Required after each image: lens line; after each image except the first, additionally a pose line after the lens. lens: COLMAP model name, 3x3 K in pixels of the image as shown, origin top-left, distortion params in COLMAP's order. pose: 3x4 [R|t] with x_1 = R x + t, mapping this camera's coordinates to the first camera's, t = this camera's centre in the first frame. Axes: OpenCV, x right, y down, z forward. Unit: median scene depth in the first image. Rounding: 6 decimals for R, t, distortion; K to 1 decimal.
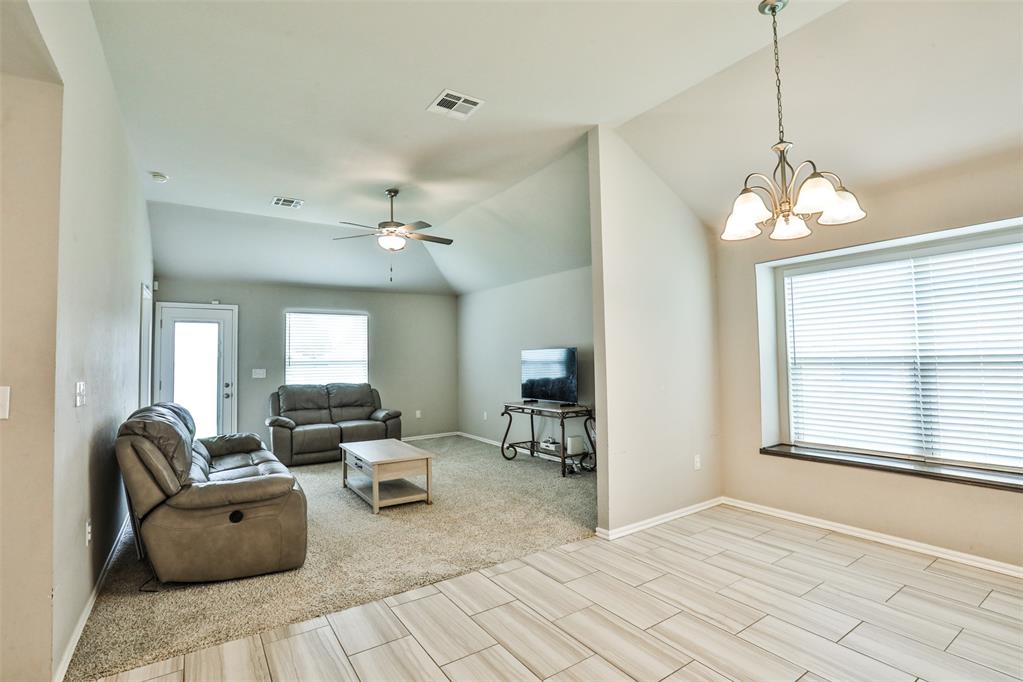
lens RADIAL K [[483.8, 0, 511.1], [0, 483.8, 338.6], [0, 0, 1]] dist [-0.032948, 0.000629]
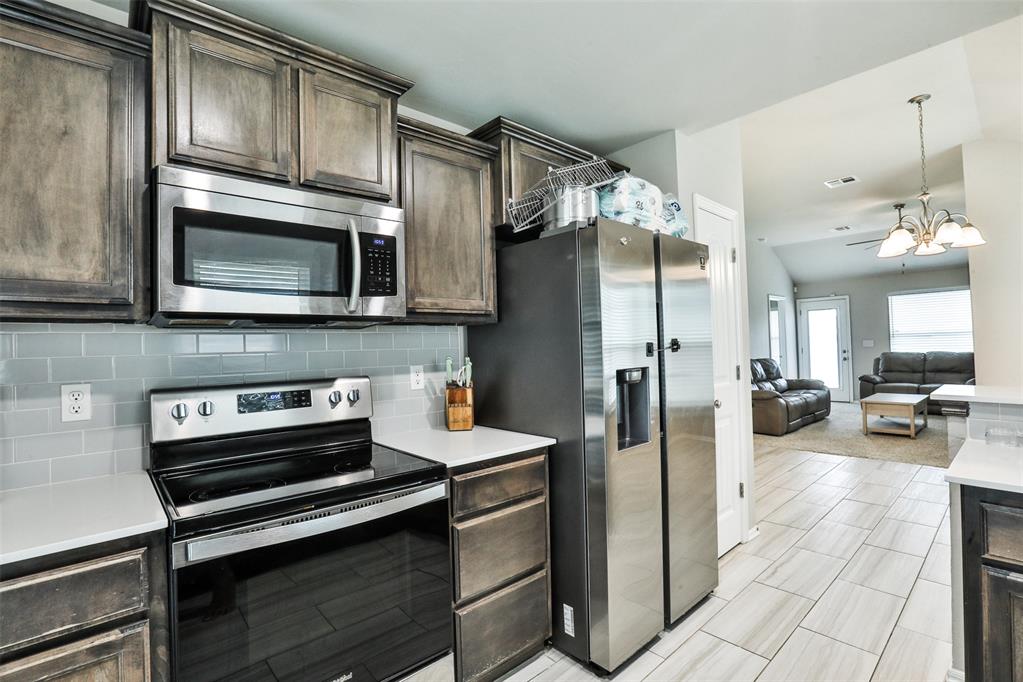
lens RADIAL K [[475.7, 0, 498.1], [0, 475.7, 342.5], [0, 0, 1]] dist [-0.032844, 0.000270]
pose [[0.116317, -0.000586, -0.993212, 0.729443], [0.071469, 0.997412, 0.007781, -0.016601], [0.990637, -0.071889, 0.116058, -0.208288]]
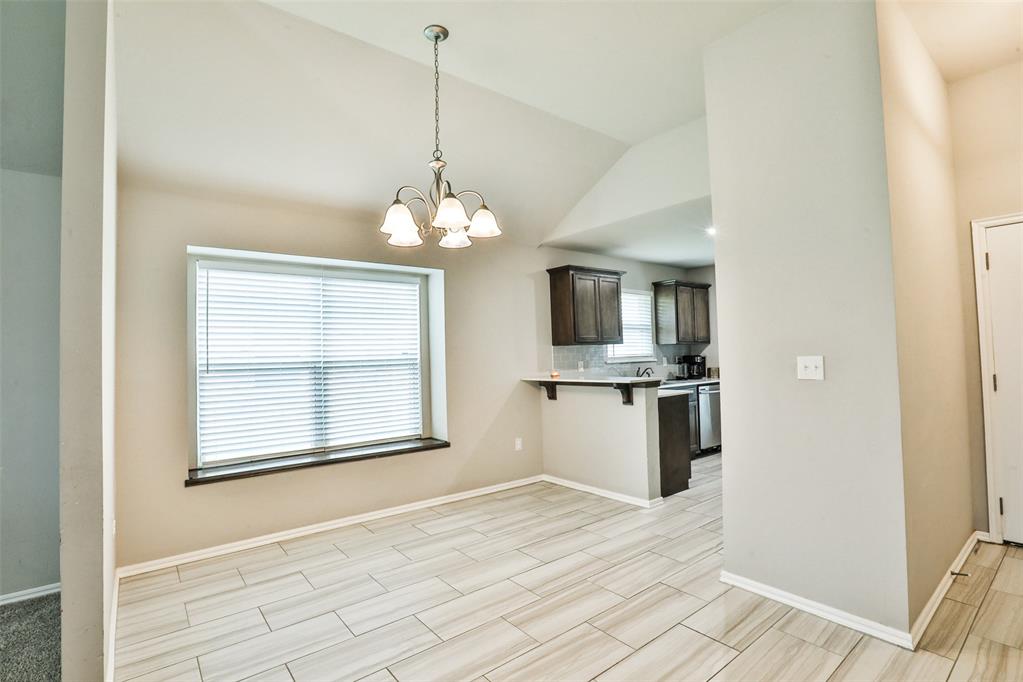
lens RADIAL K [[483.8, 0, 511.1], [0, 483.8, 338.6], [0, 0, 1]] dist [-0.032948, 0.000629]
pose [[-0.088476, 0.049330, 0.994856, -0.201587], [-0.017715, 0.998537, -0.051088, 0.018309], [-0.995921, -0.022144, -0.087473, 0.353175]]
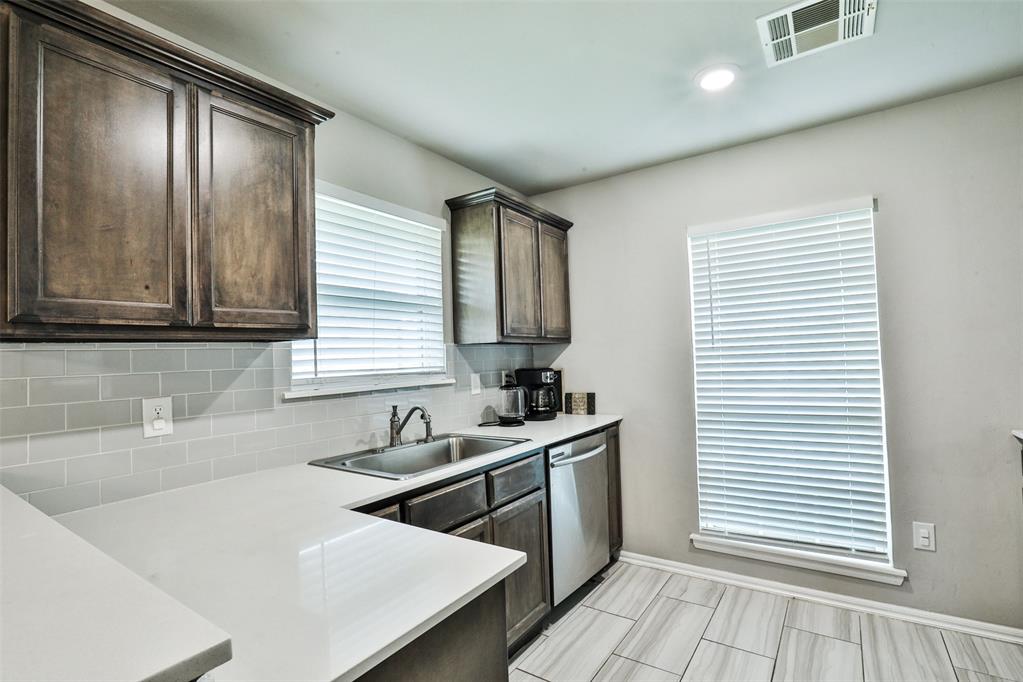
lens RADIAL K [[475.7, 0, 498.1], [0, 475.7, 342.5], [0, 0, 1]] dist [-0.032844, 0.000270]
pose [[-0.349118, 0.056690, 0.935363, 0.384461], [-0.003120, 0.998093, -0.061656, -0.002433], [-0.937074, -0.024443, -0.348275, 0.064137]]
